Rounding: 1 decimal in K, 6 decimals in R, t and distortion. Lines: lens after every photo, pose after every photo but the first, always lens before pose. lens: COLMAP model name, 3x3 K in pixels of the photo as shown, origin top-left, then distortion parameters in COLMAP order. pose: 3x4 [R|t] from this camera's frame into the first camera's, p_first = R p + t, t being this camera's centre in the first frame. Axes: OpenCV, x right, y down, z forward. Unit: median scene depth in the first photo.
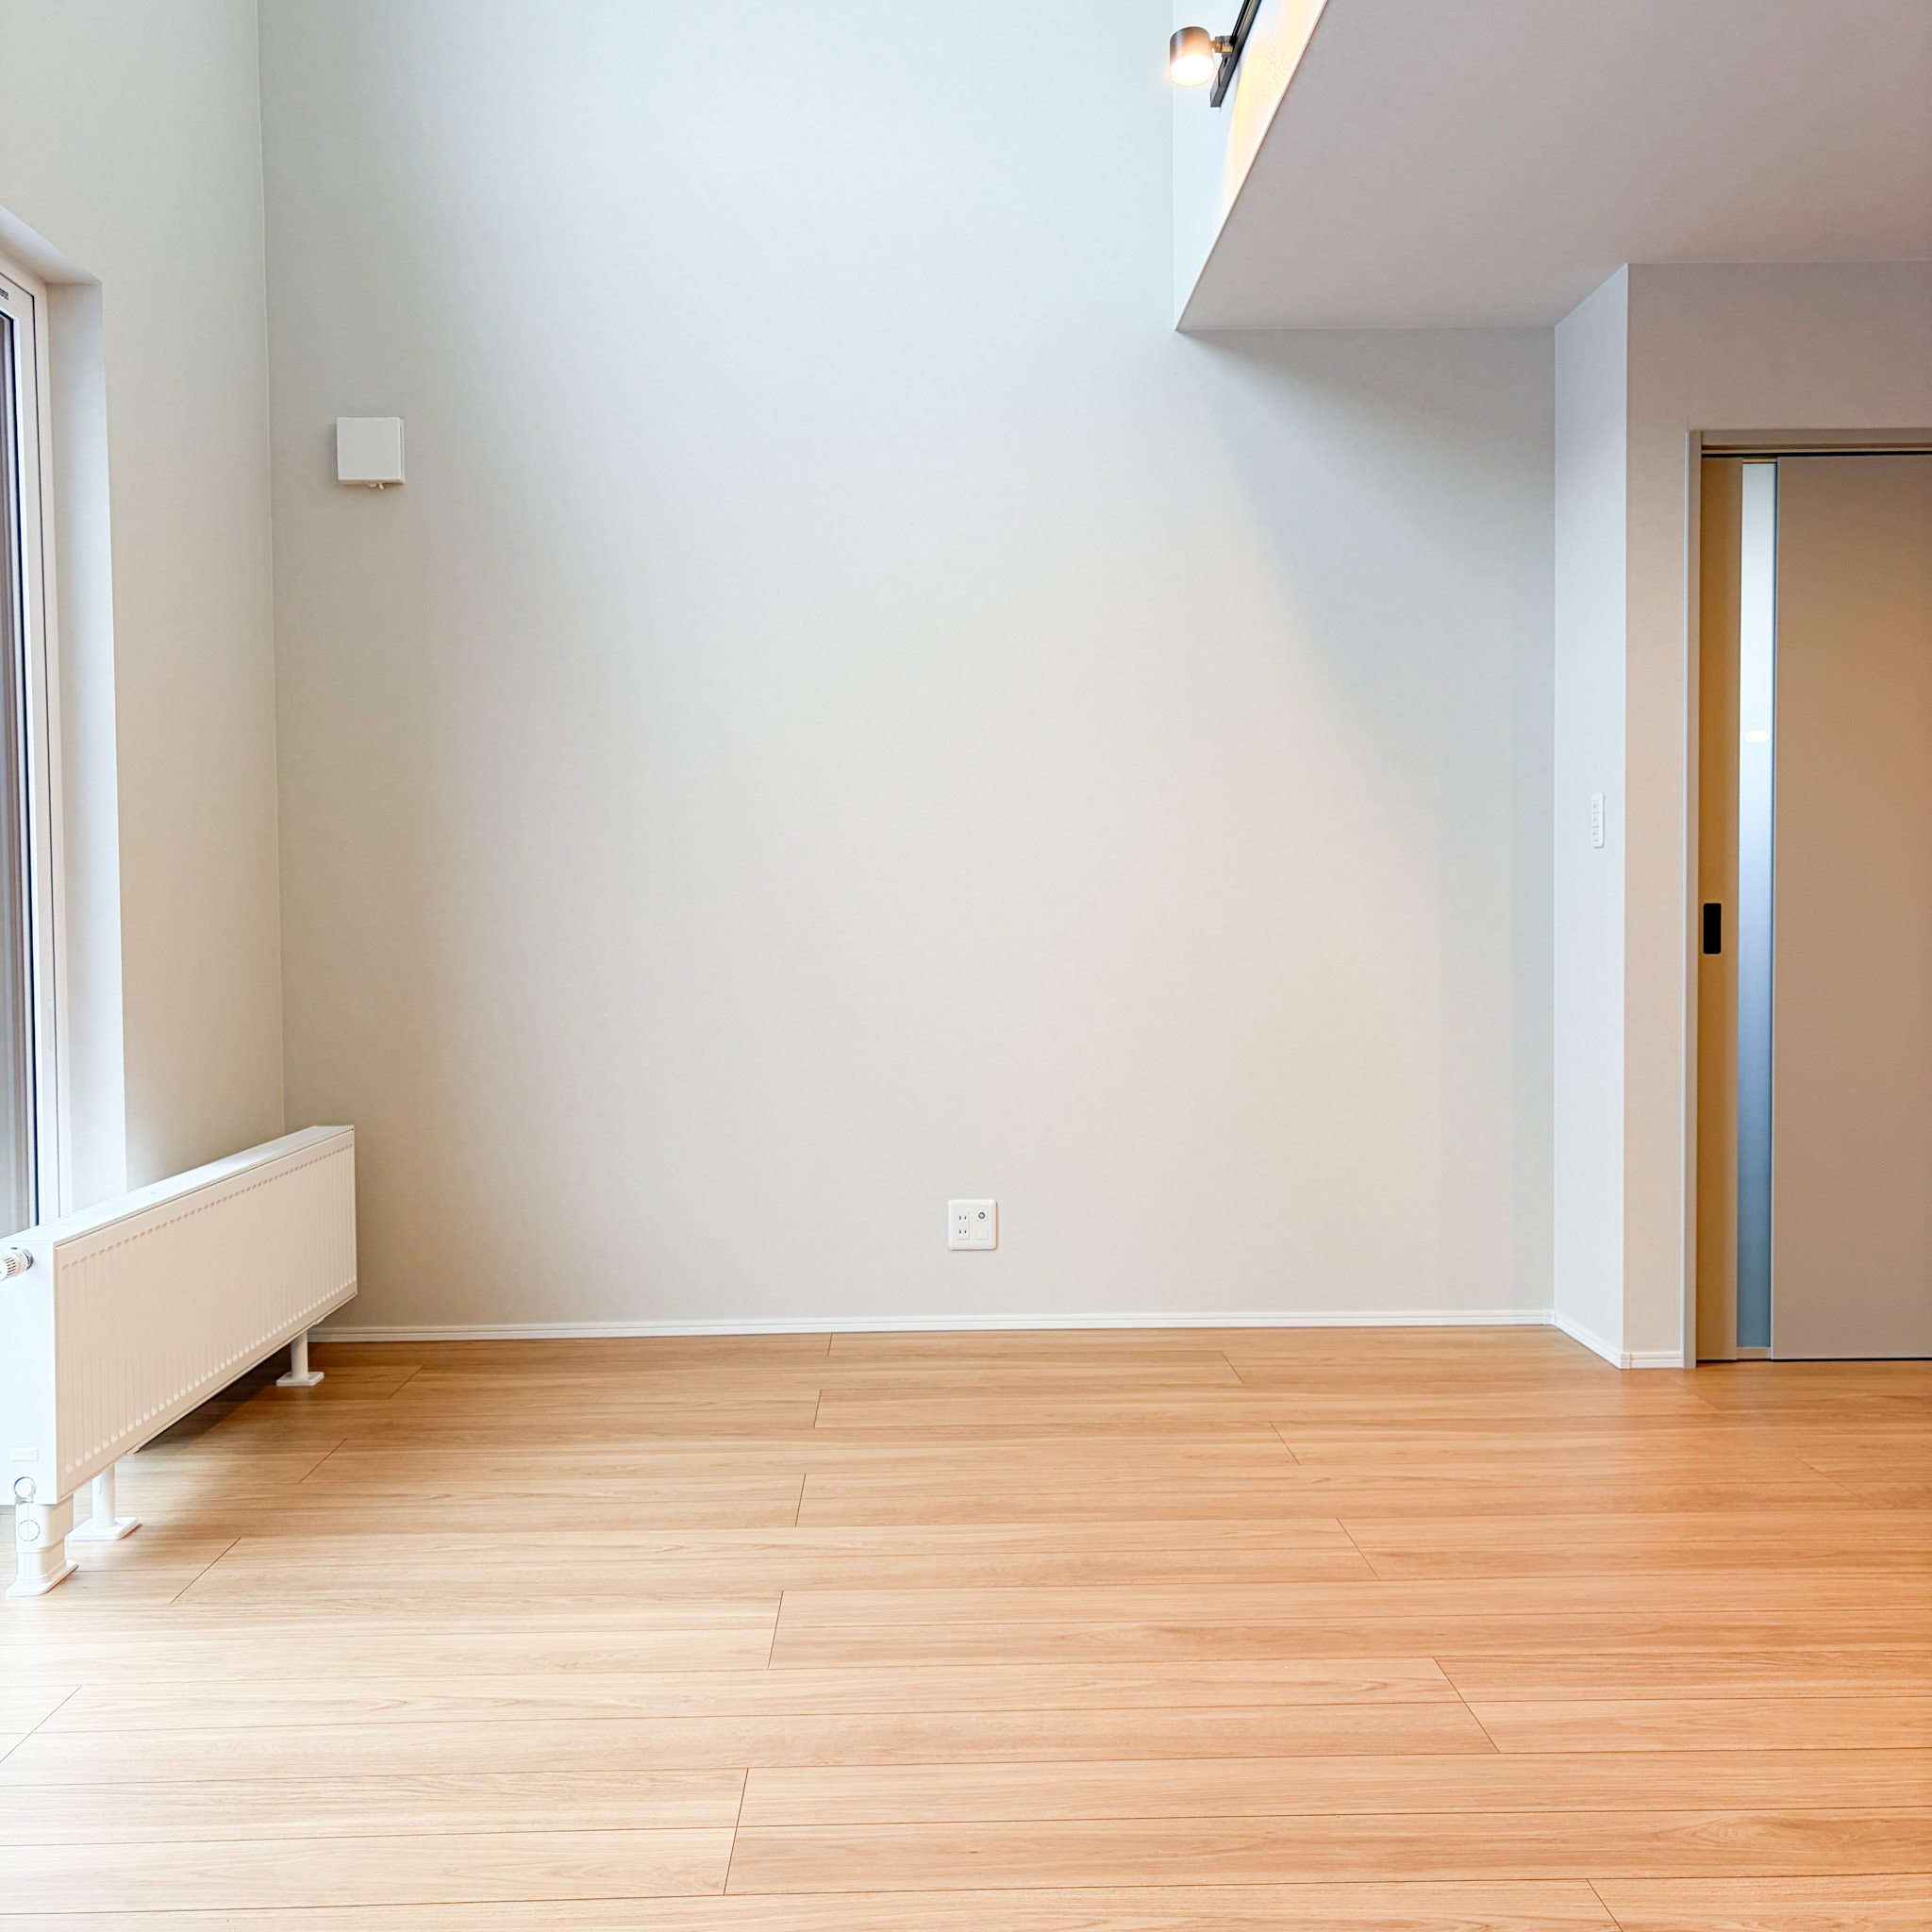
lens RADIAL K [[1941.7, 0, 963.0], [0, 1941.7, 966.5], [0, 0, 1]] dist [0.021931, 0.000000]
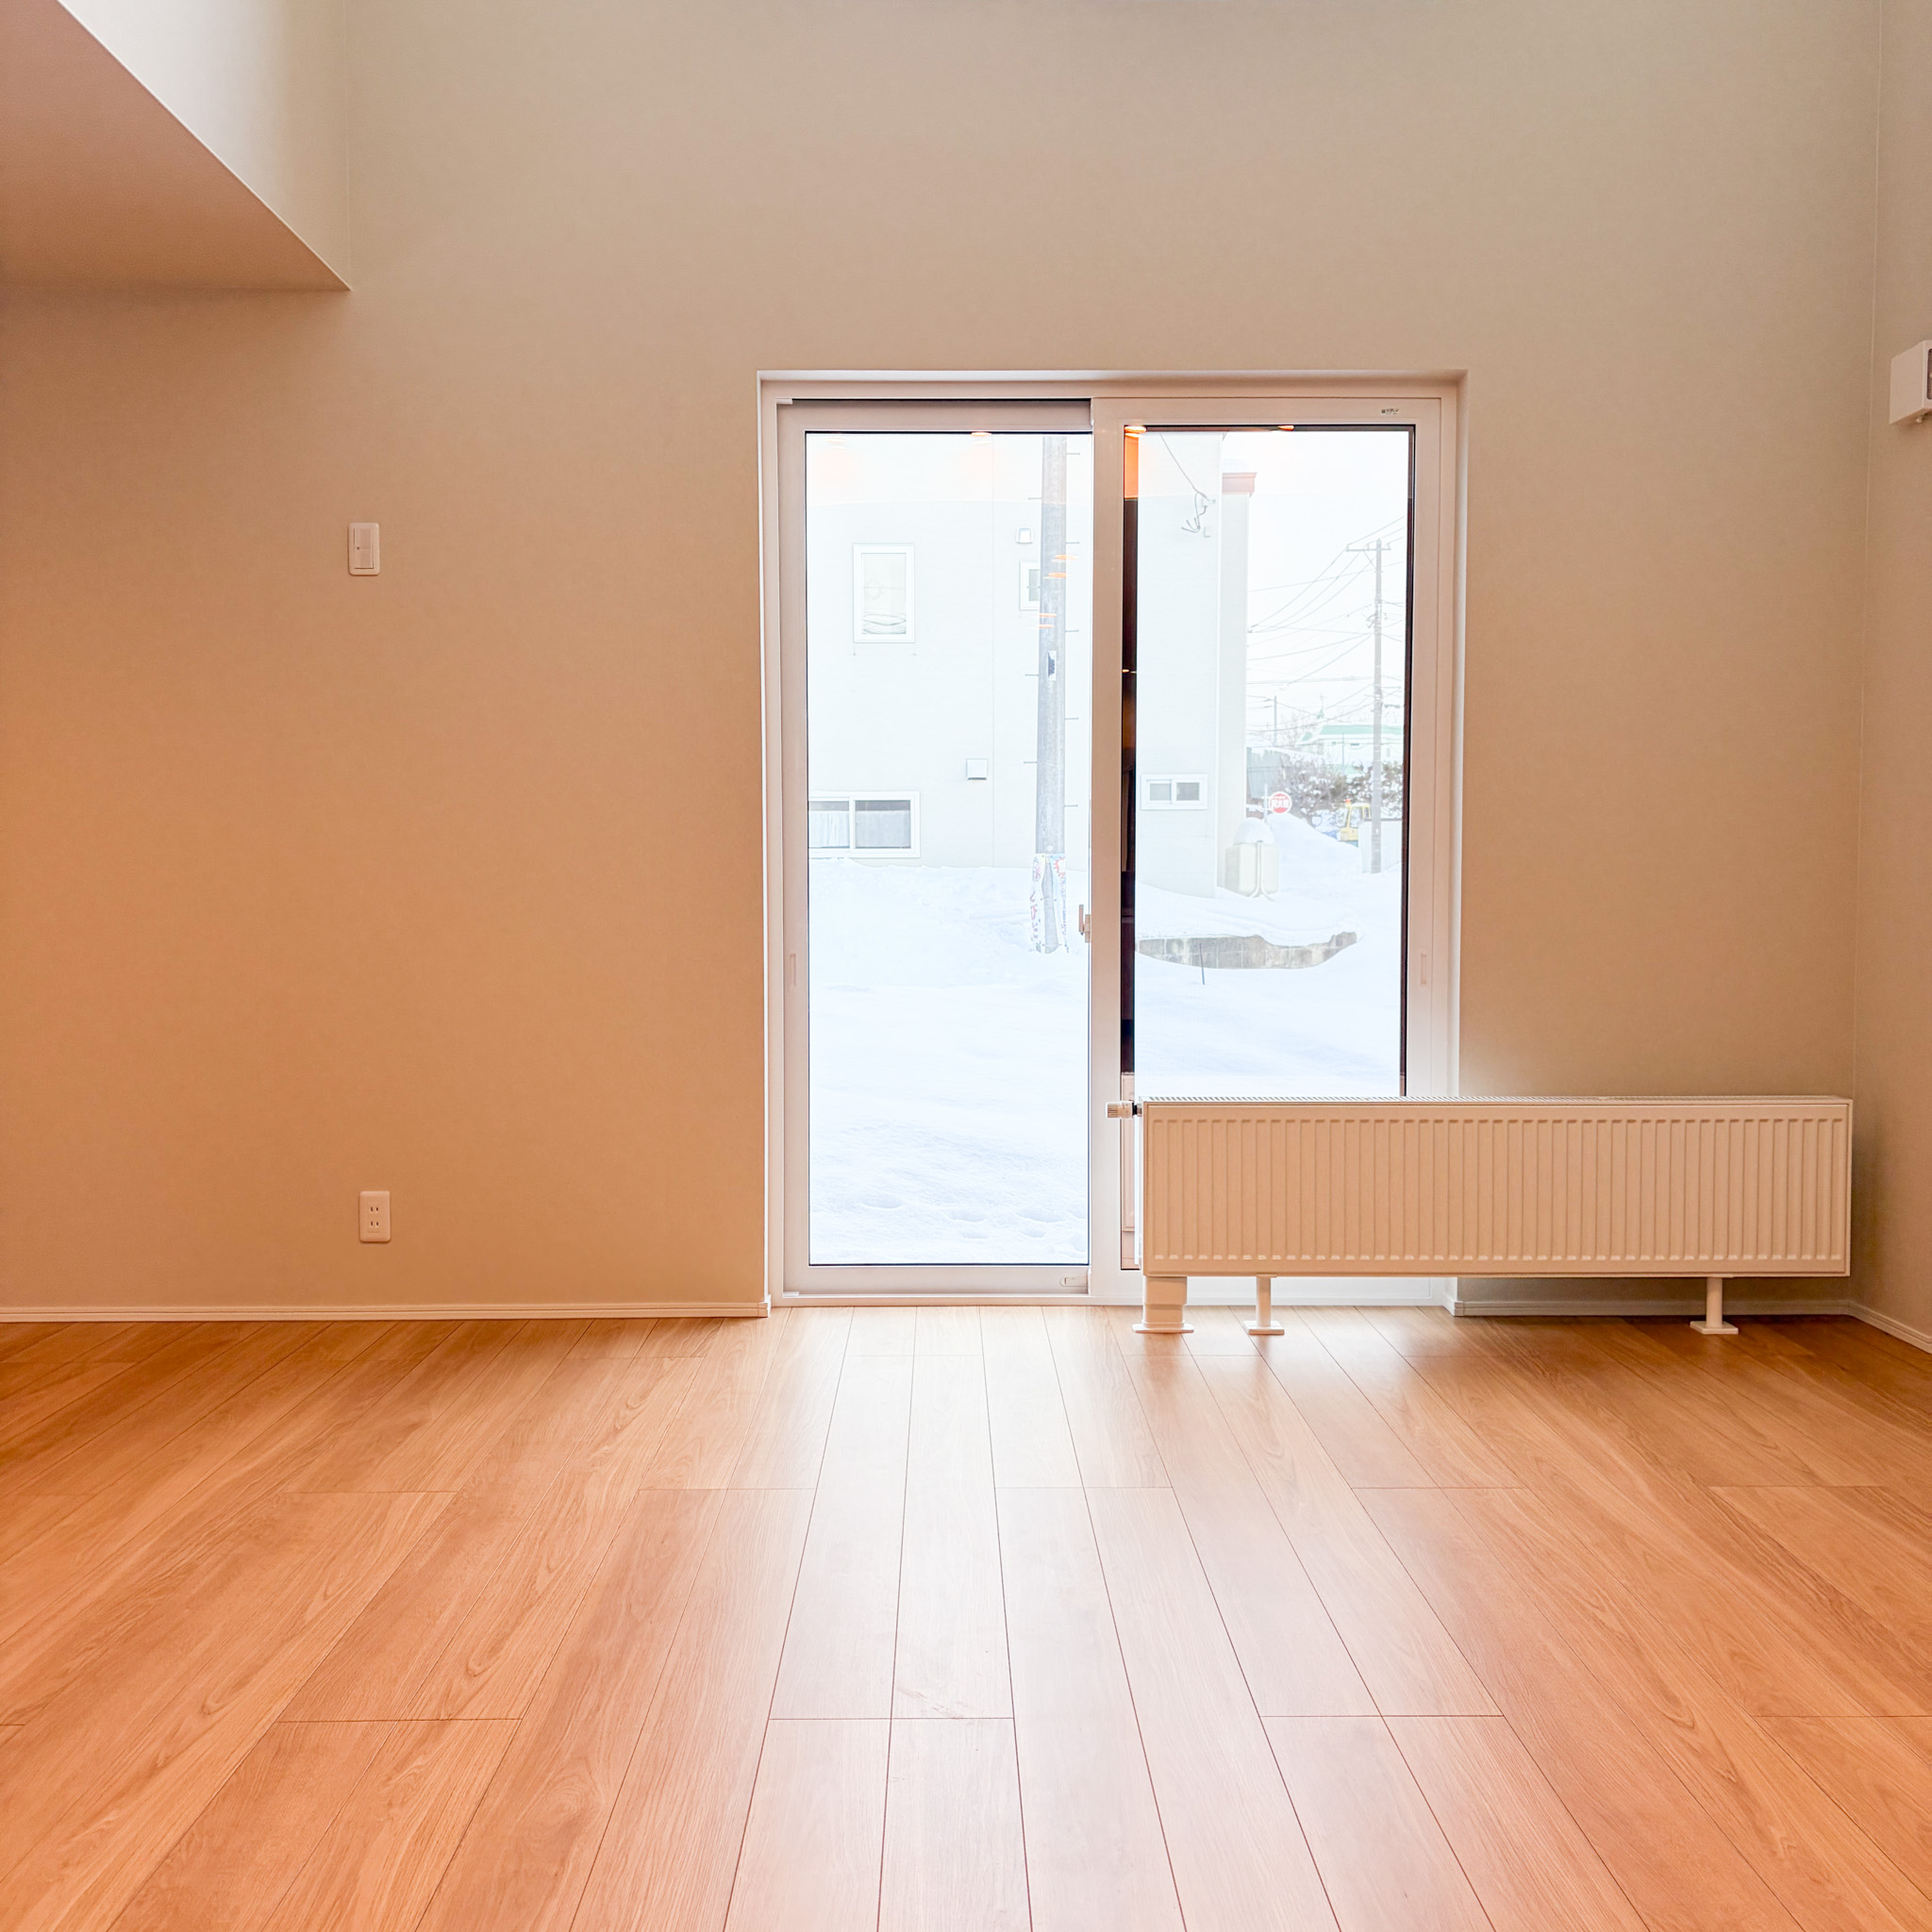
lens RADIAL K [[1941.7, 0, 964.0], [0, 1941.7, 965.1], [0, 0, 1]] dist [0.021931, 0.000000]
pose [[-0.020426, 0.050982, -0.998491, 1.274439], [-0.027220, 0.998300, 0.051529, -0.045586], [0.999421, 0.028231, -0.019003, 1.115079]]
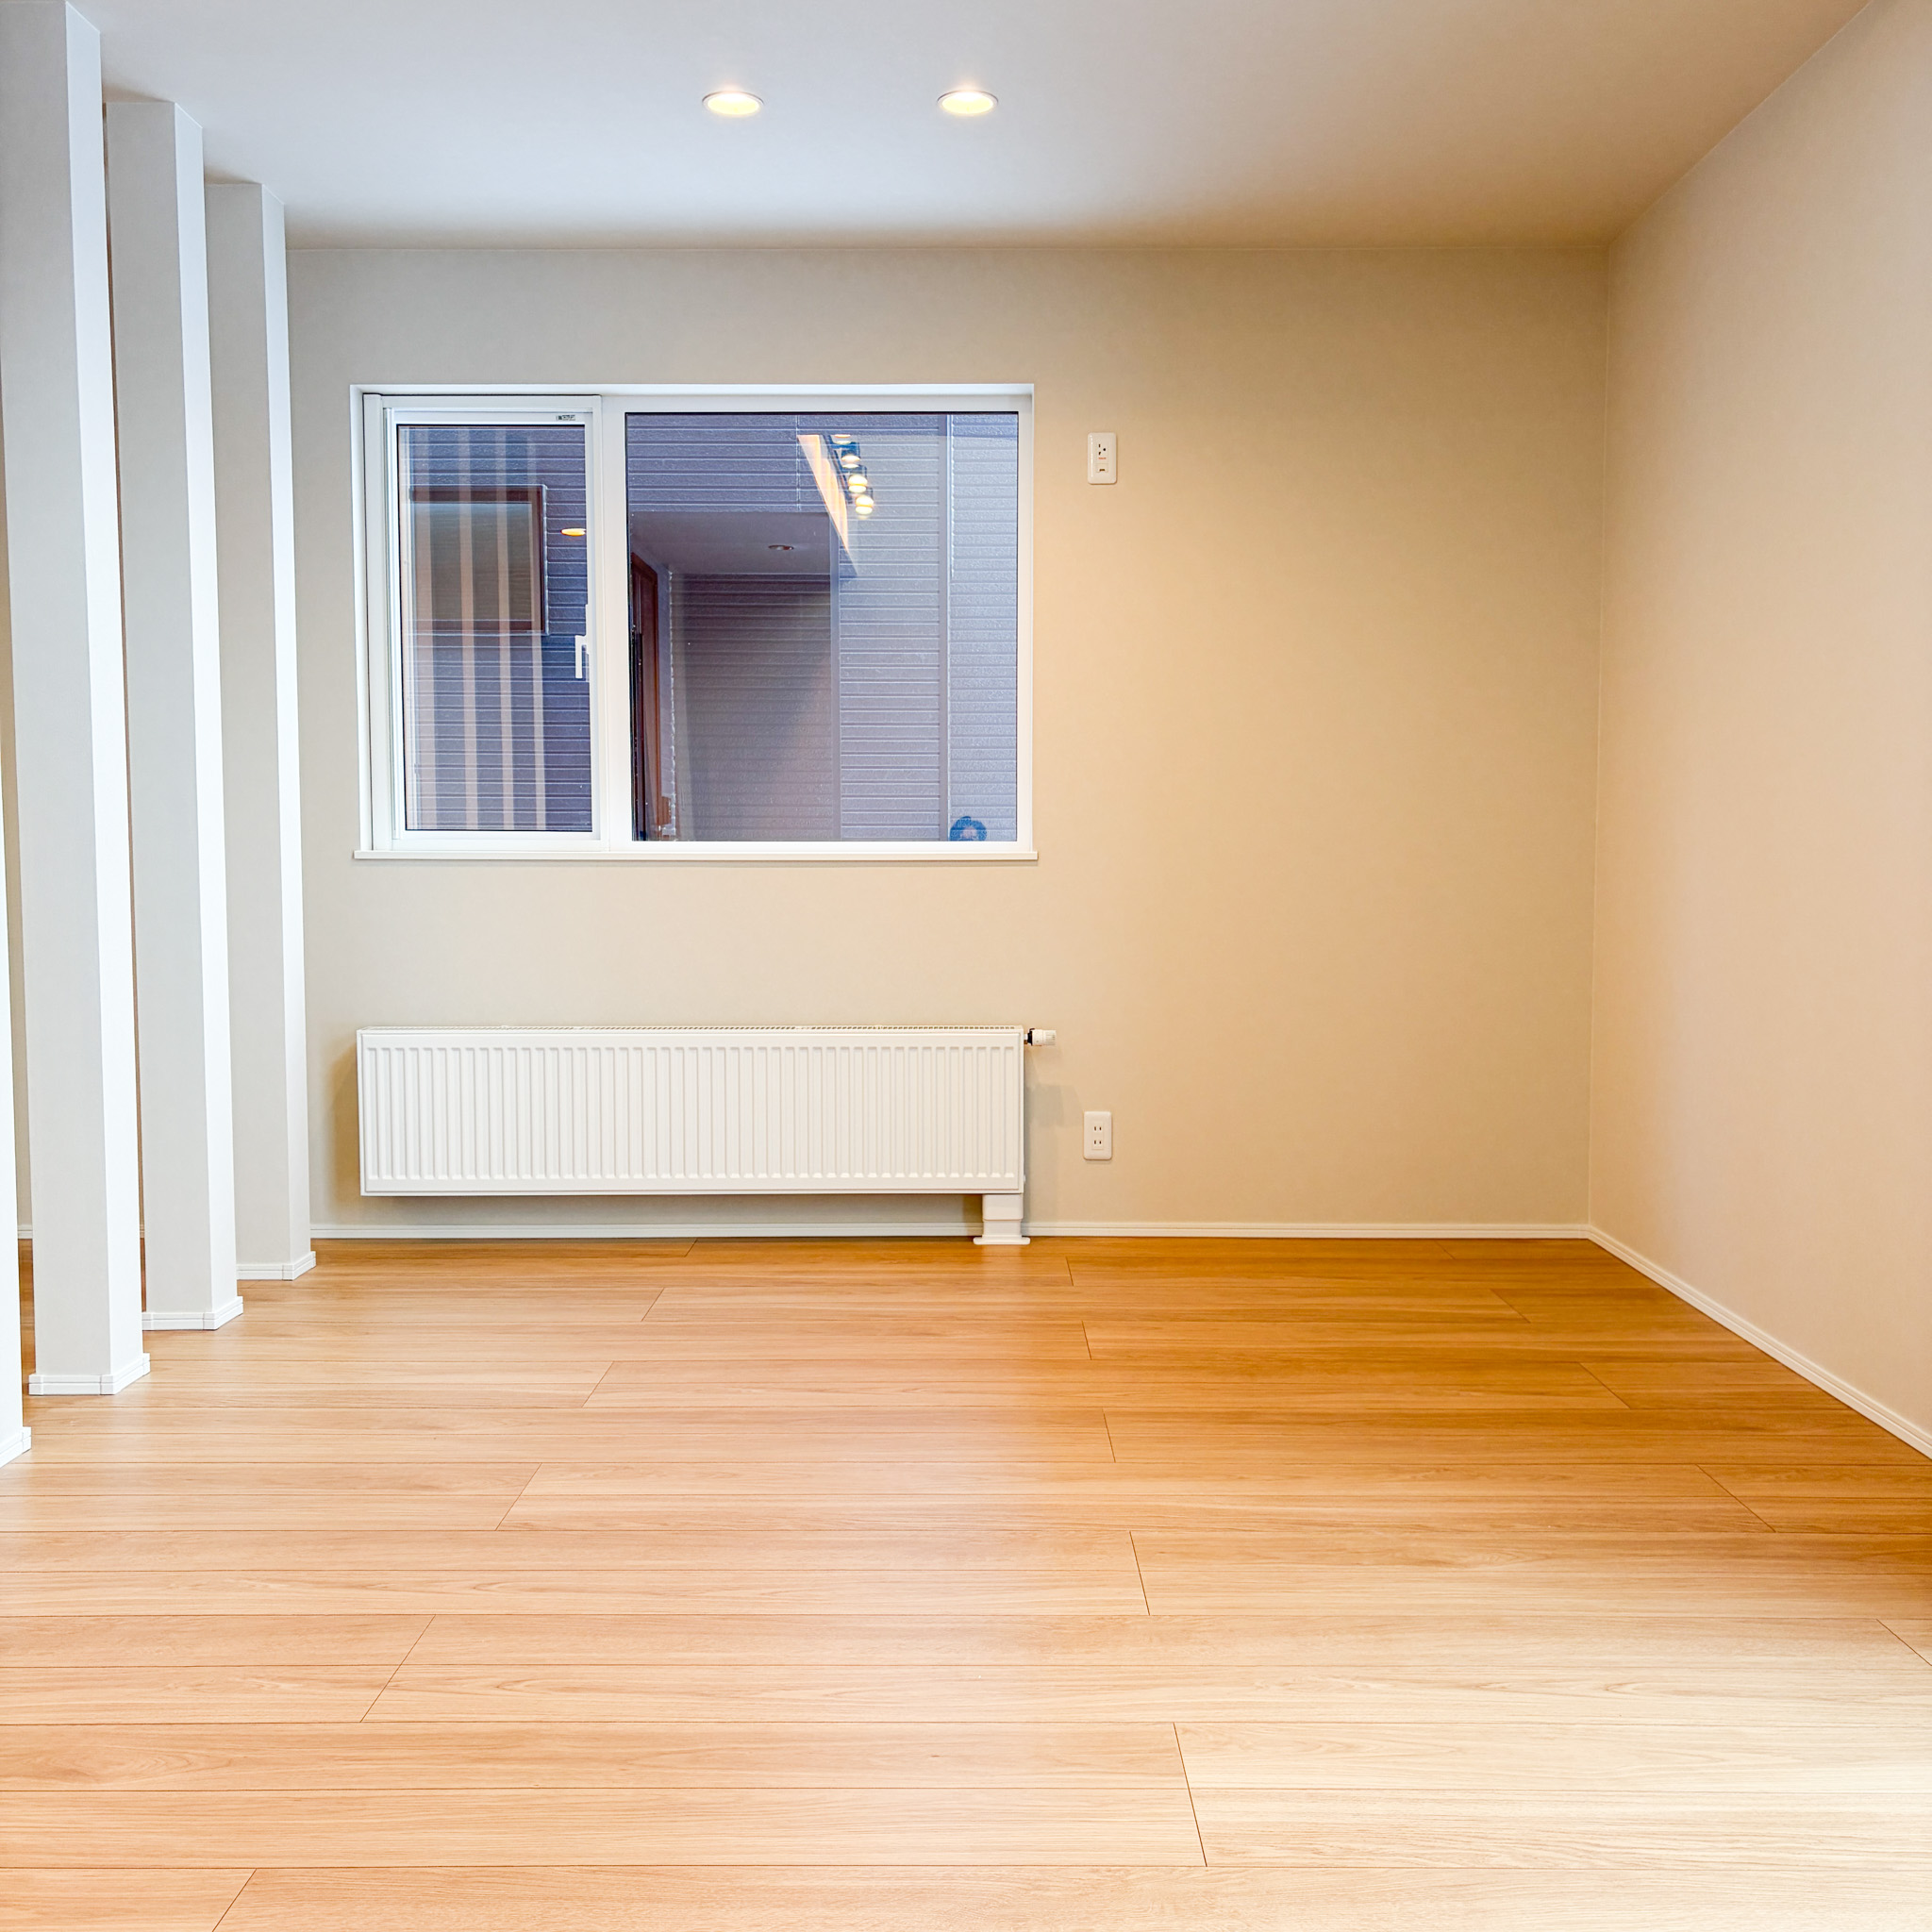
lens RADIAL K [[1941.7, 0, 960.6], [0, 1941.7, 974.0], [0, 0, 1]] dist [0.021931, 0.000000]
pose [[-0.999407, 0.006570, 0.033787, -0.038848], [0.009736, 0.995483, 0.094436, -0.028374], [-0.033014, 0.094709, -0.994957, 1.750351]]
